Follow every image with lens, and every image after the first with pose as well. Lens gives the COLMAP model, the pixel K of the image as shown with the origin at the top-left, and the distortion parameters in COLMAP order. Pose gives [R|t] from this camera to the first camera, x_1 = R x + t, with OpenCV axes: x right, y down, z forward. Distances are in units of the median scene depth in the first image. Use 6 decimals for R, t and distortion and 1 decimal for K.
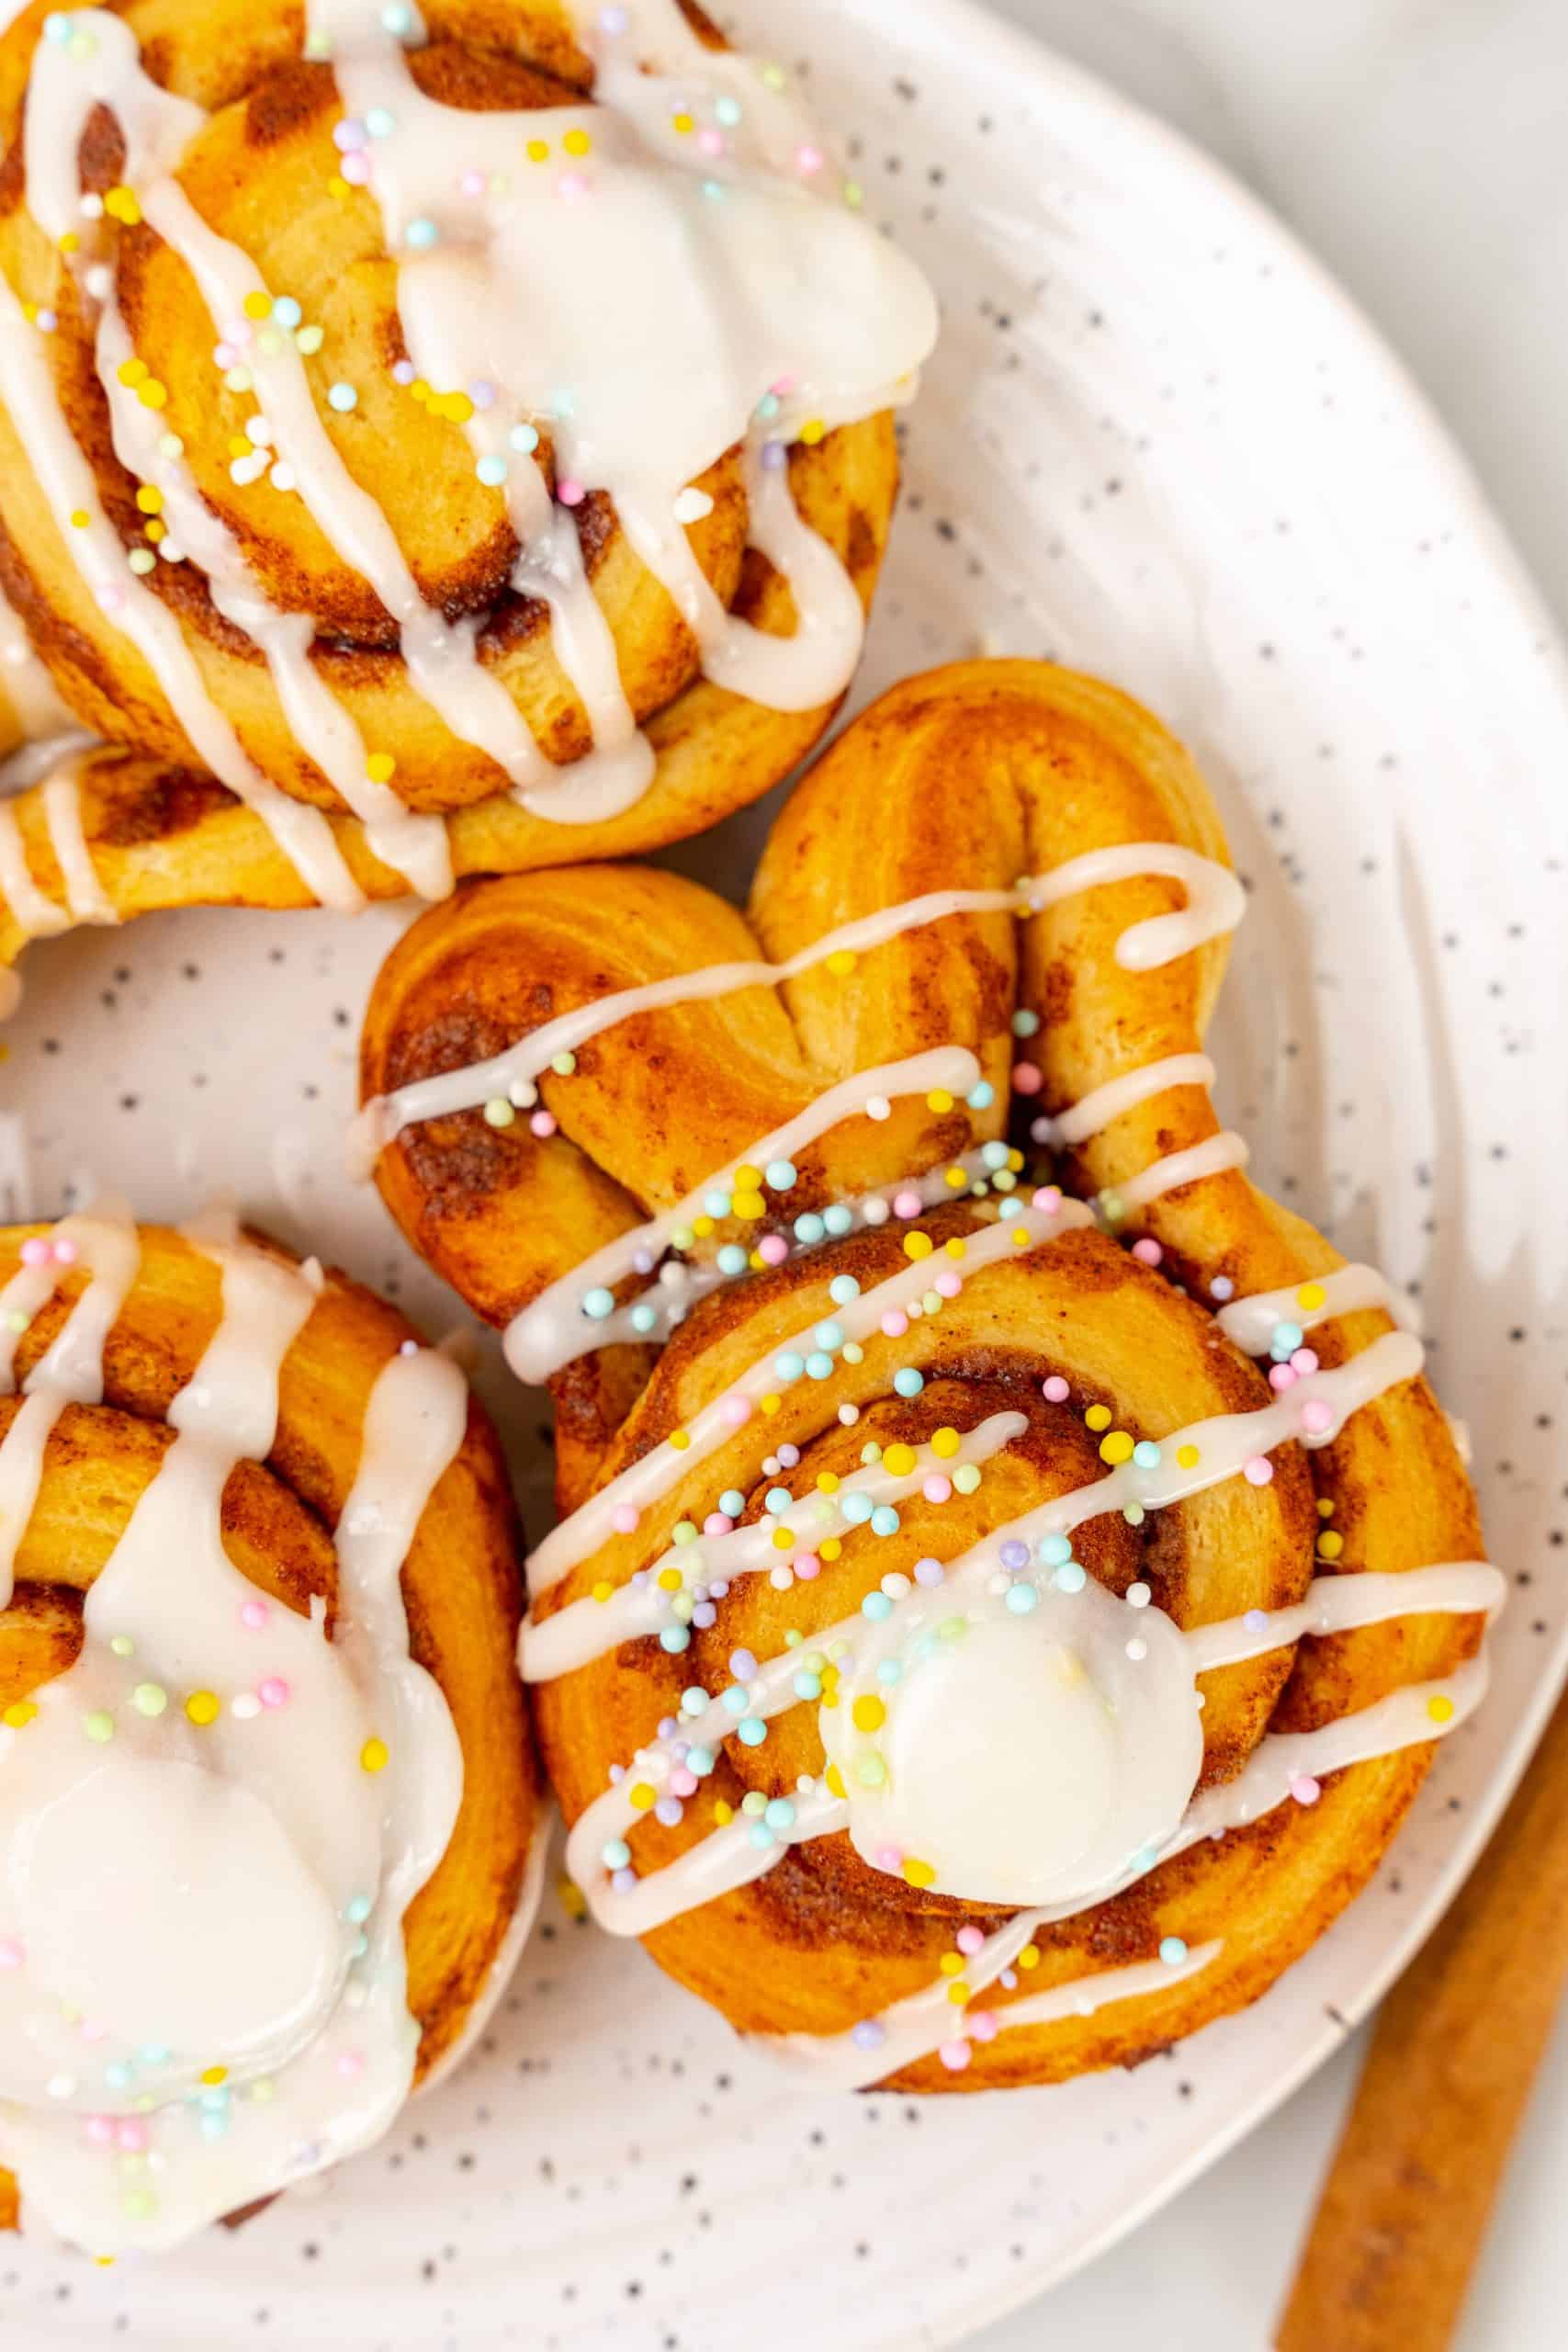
lens RADIAL K [[4158.2, 0, 765.1], [0, 4158.2, 1238.4], [0, 0, 1]] dist [-0.002426, -0.054516]
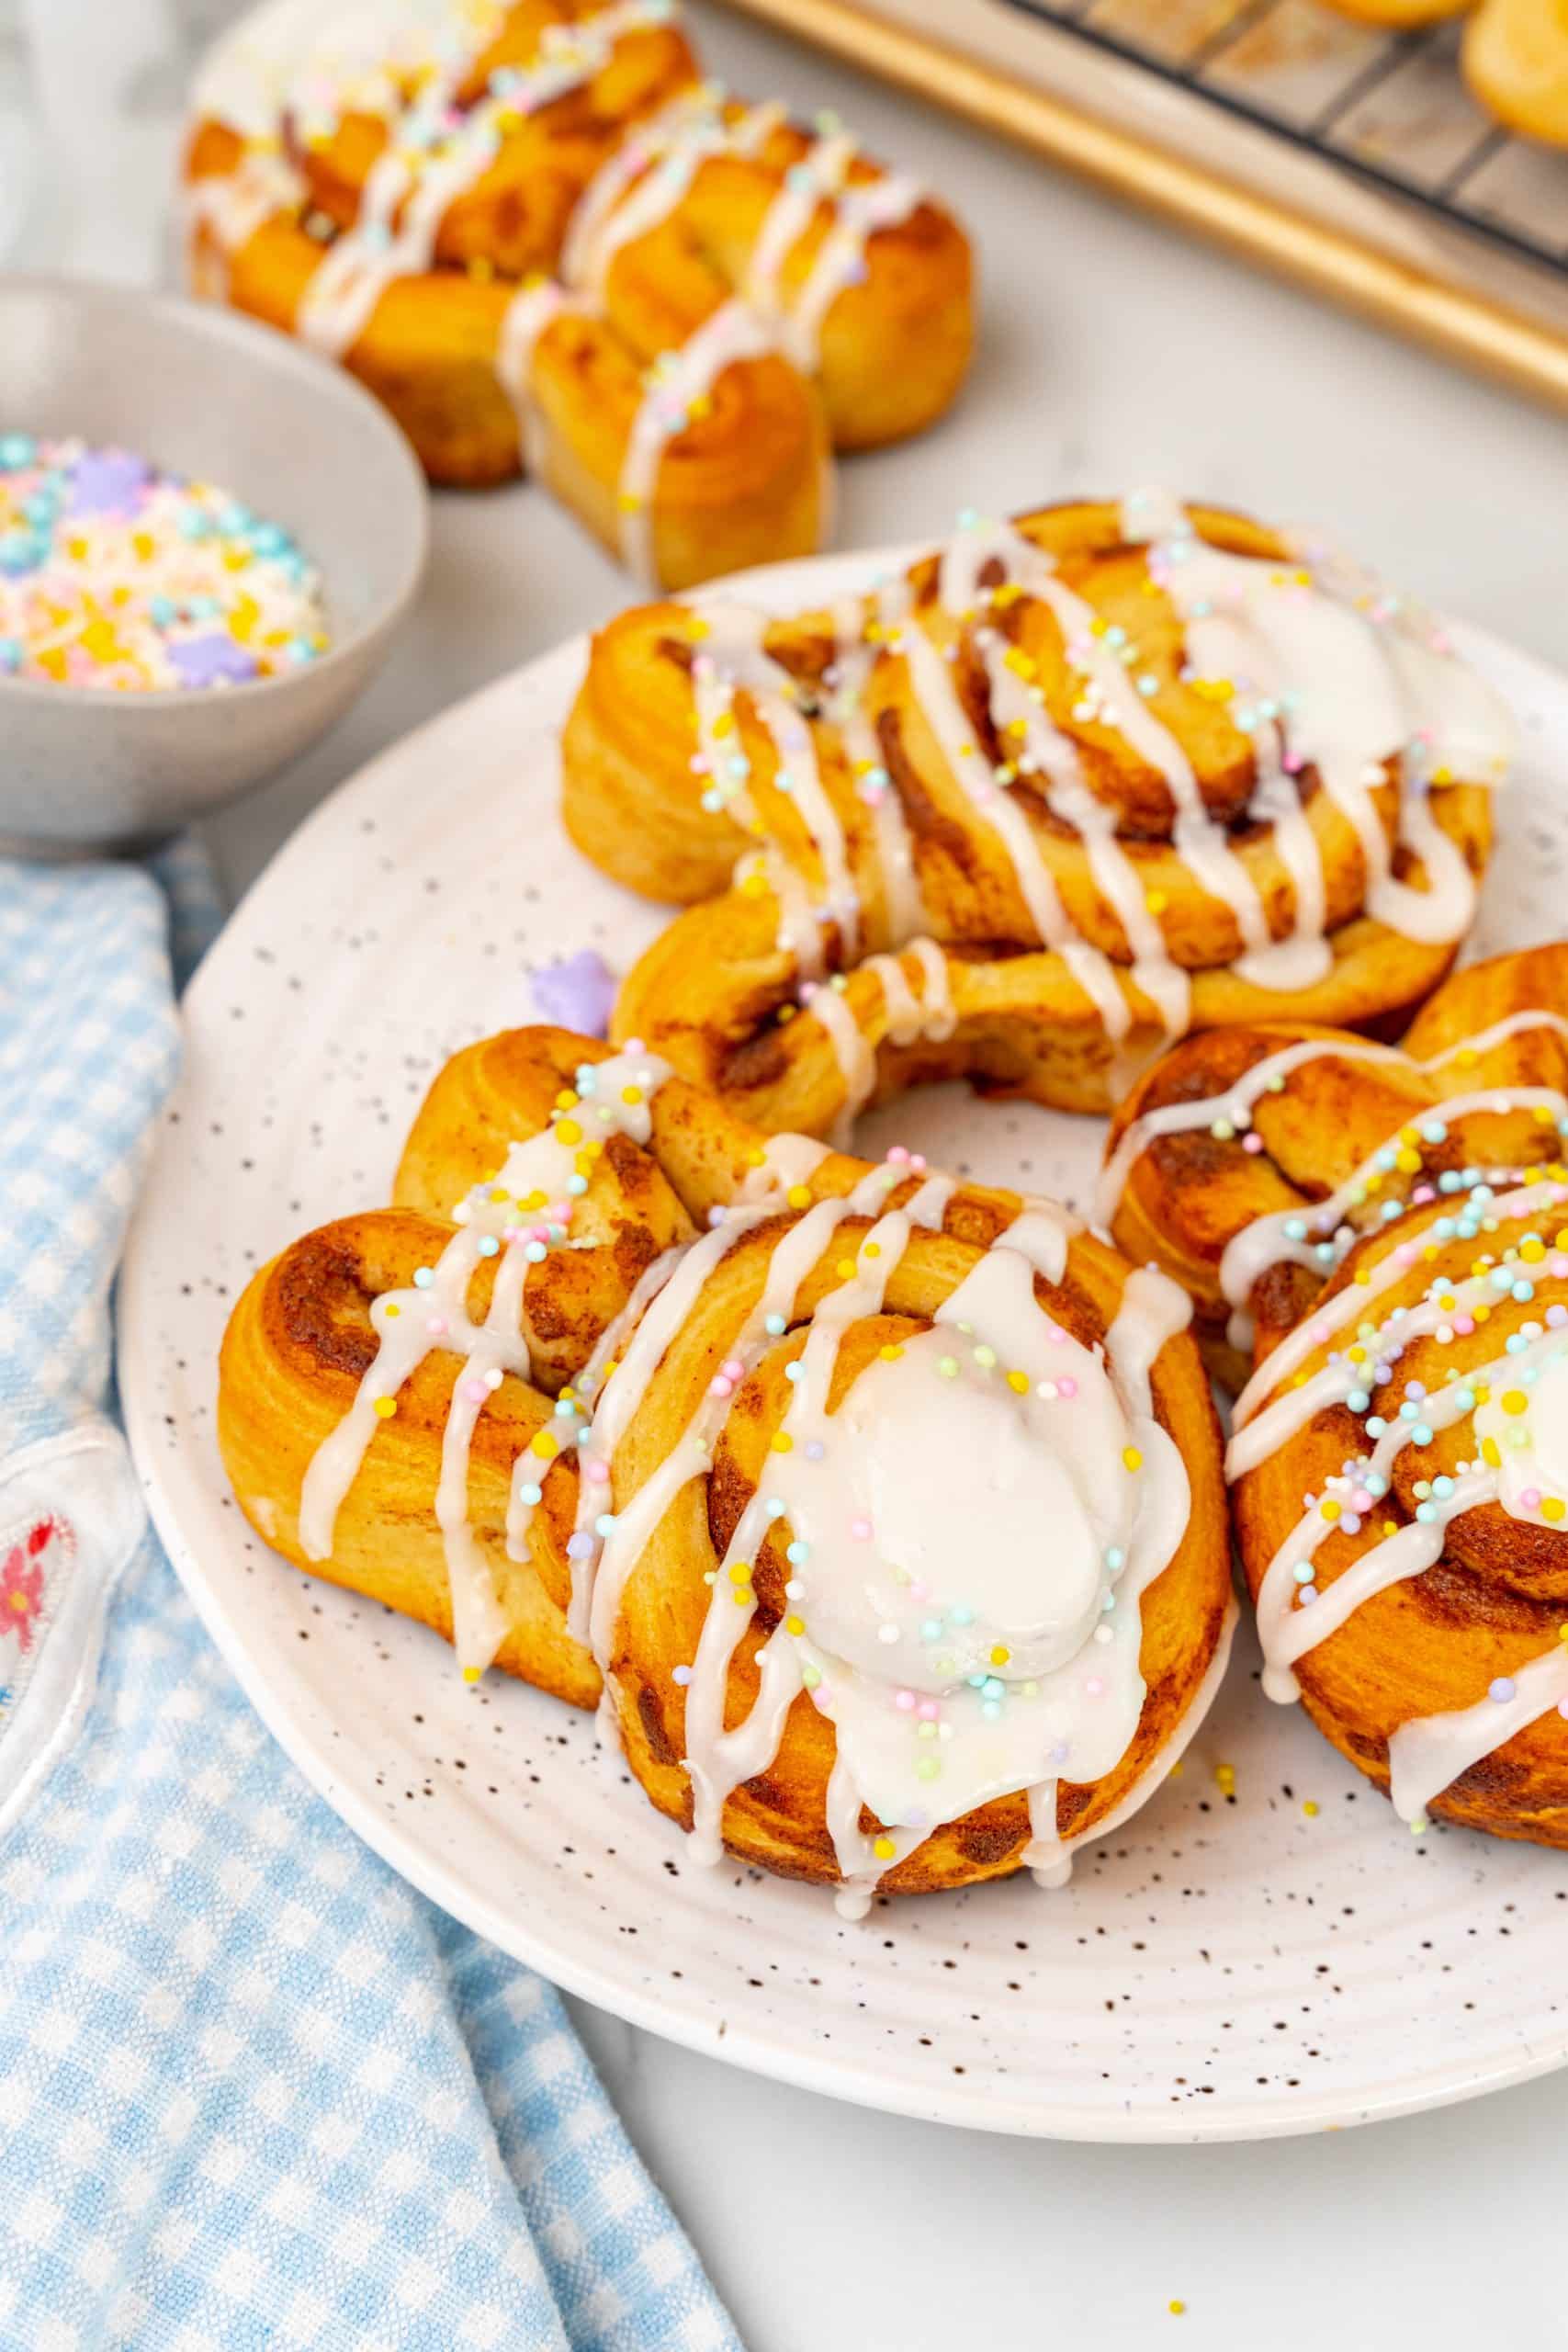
lens RADIAL K [[4020.4, 0, 784.0], [0, 4020.4, 1176.0], [0, 0, 1]] dist [-0.010097, 0.093563]
pose [[0.996037, 0.071737, -0.052581, -0.142372], [-0.088868, 0.827019, -0.555105, 0.768036], [0.003664, 0.557577, 0.830117, -0.124365]]
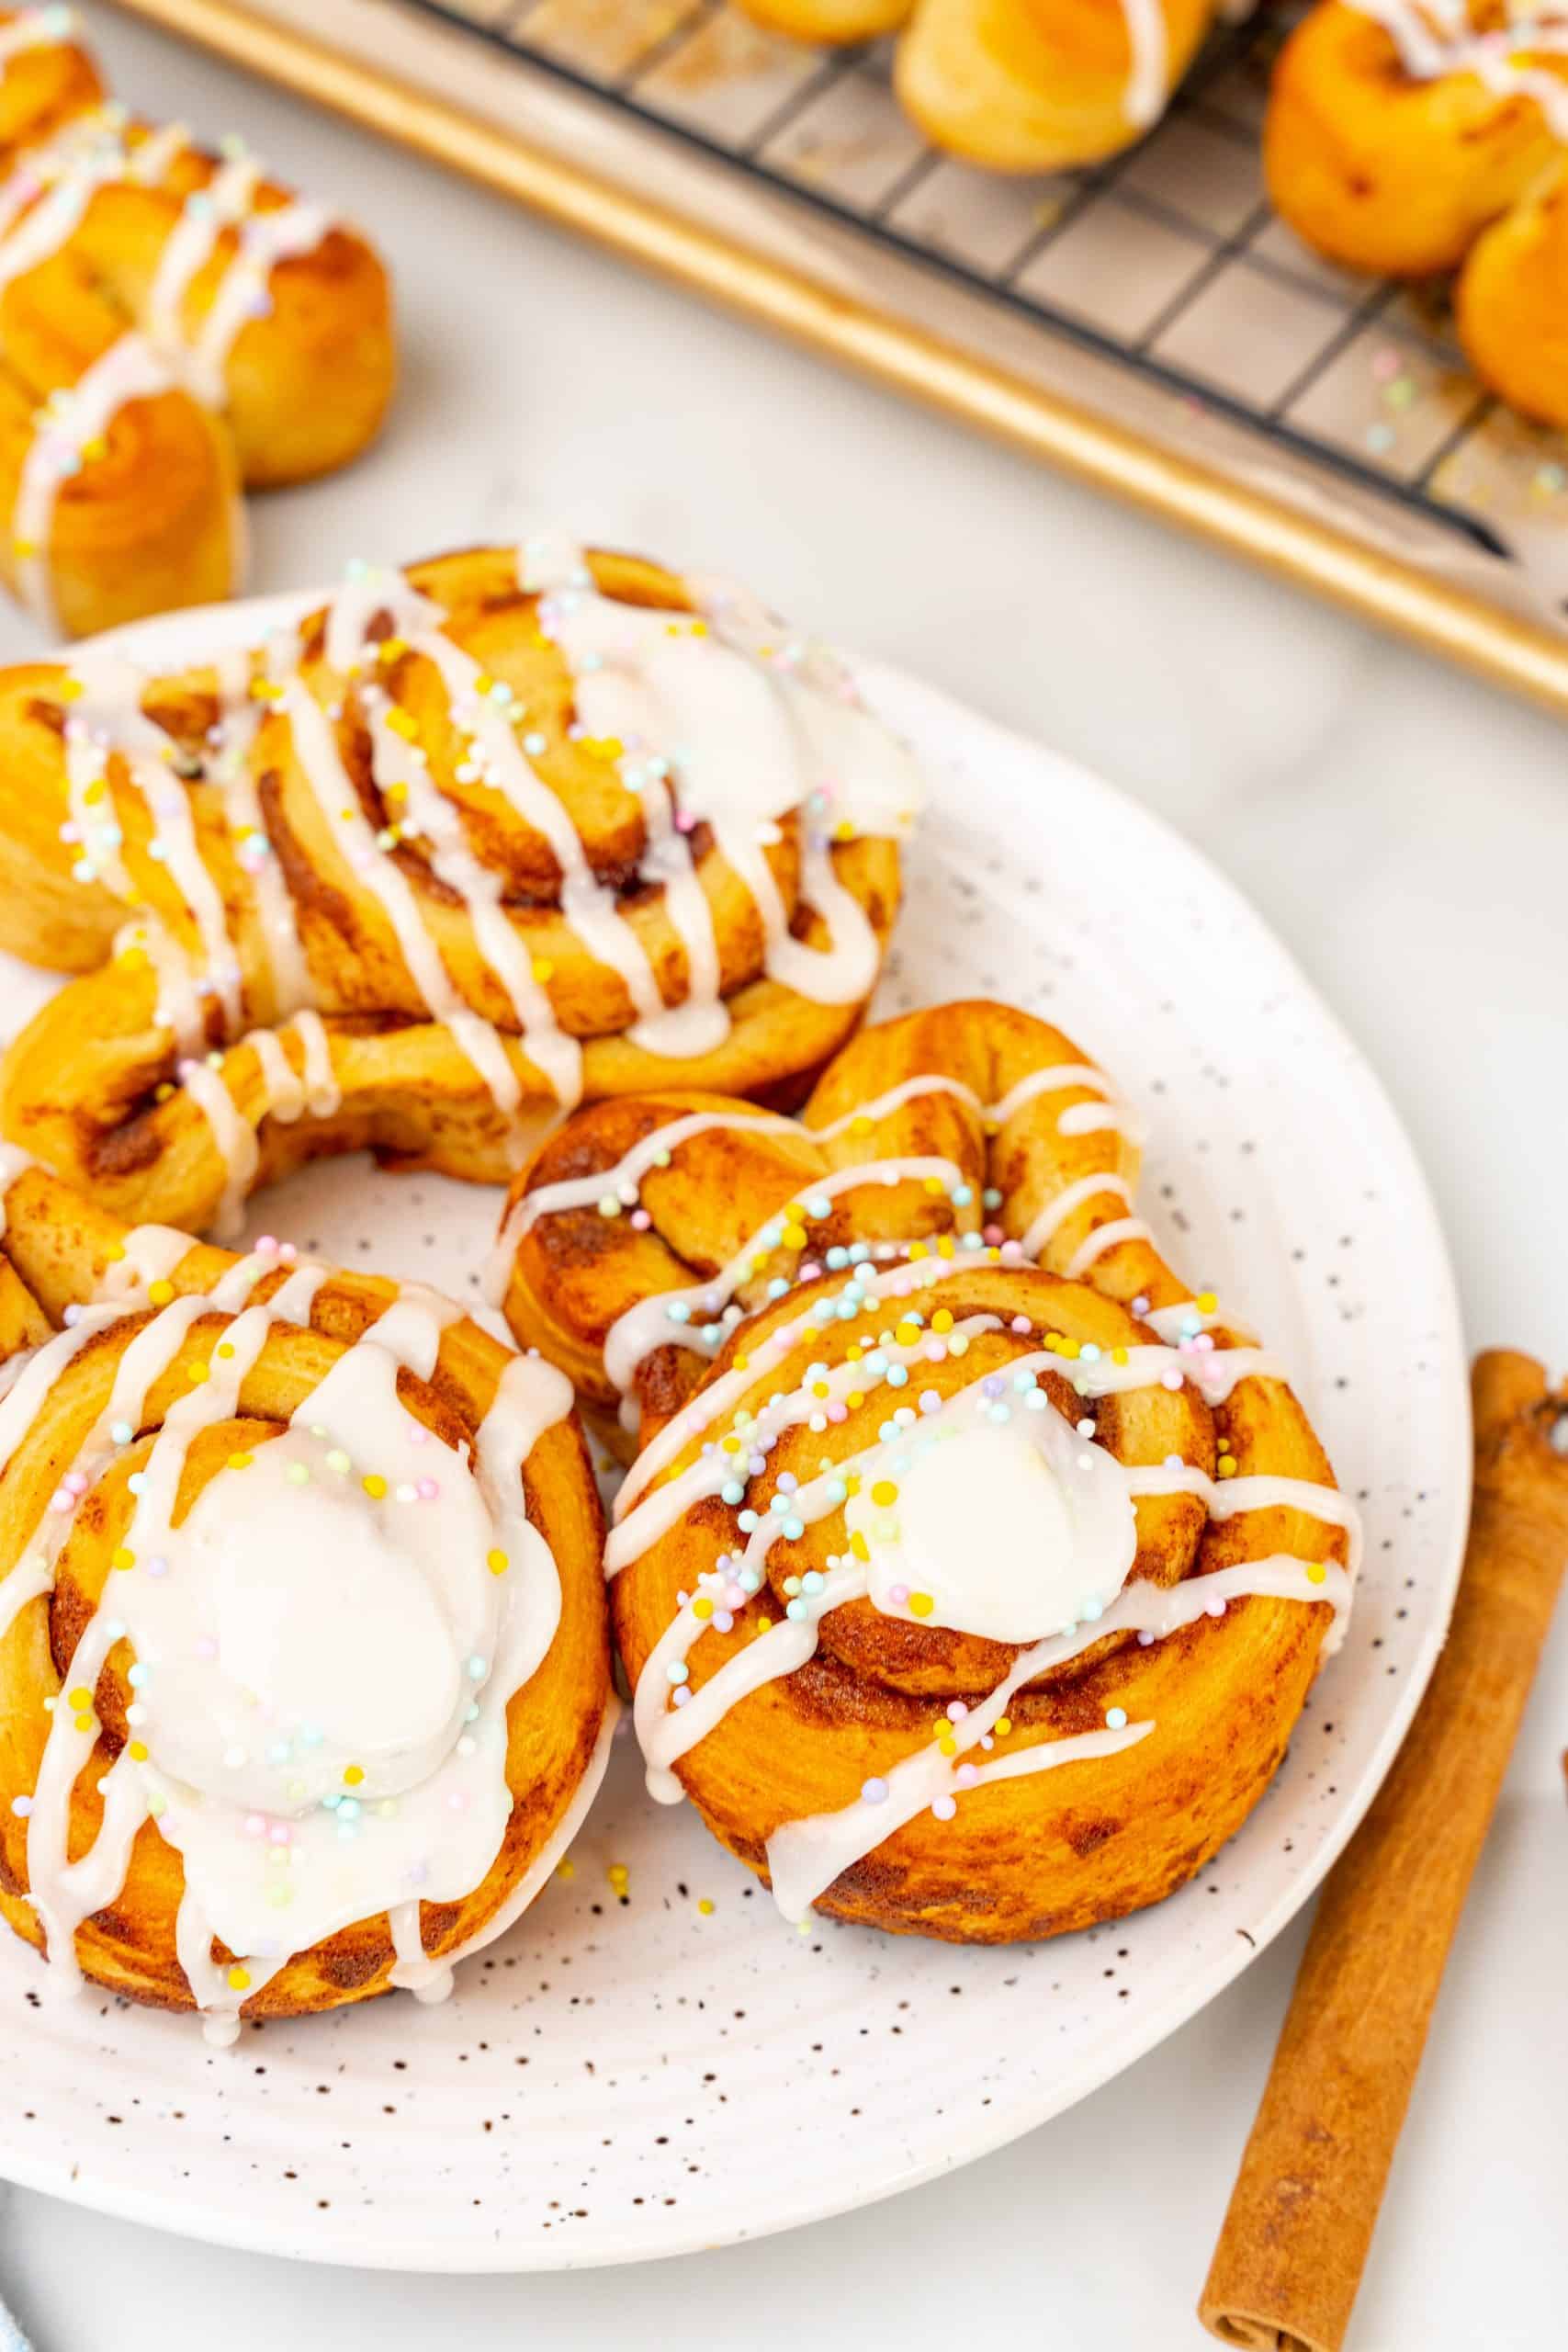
lens RADIAL K [[4028.5, 0, 784.2], [0, 4028.5, 1205.6], [0, 0, 1]] dist [0.005157, 0.006859]
pose [[0.998460, 0.047789, 0.028165, -0.045036], [-0.024744, 0.838136, -0.544900, 0.703820], [-0.049646, 0.543364, 0.838028, -0.113942]]
